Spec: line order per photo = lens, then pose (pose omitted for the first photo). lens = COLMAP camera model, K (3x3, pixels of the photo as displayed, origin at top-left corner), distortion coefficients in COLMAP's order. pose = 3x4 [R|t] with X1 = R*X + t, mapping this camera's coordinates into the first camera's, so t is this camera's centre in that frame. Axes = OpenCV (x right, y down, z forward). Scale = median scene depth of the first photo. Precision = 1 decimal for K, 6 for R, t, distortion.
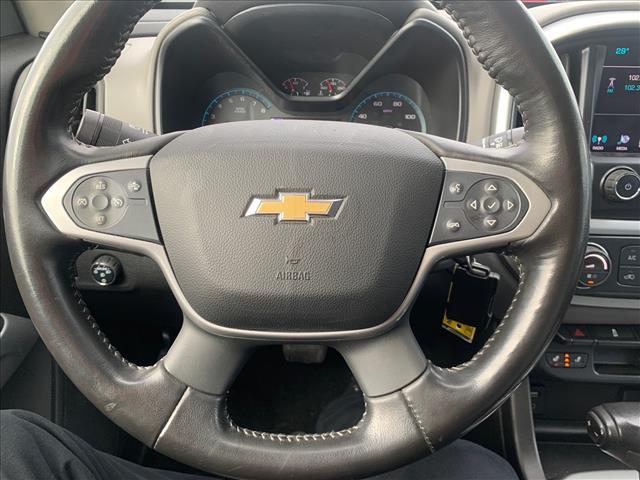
lens RADIAL K [[484.5, 0, 319.5], [0, 484.5, 239.0], [0, 0, 1]] dist [0.001350, 0.002134]
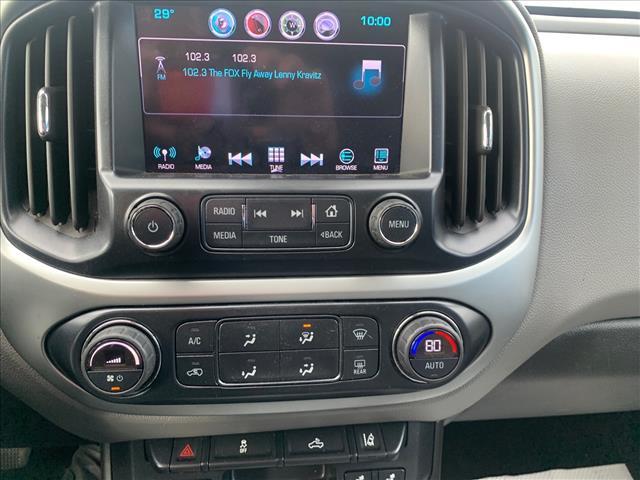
lens RADIAL K [[484.5, 0, 320.3], [0, 484.5, 240.6], [0, 0, 1]] dist [0.001350, 0.002134]
pose [[0.990387, -0.031474, 0.134699, 0.714774], [0.041217, 0.996684, -0.070163, -0.037850], [-0.132044, 0.075040, 0.988399, 0.359855]]
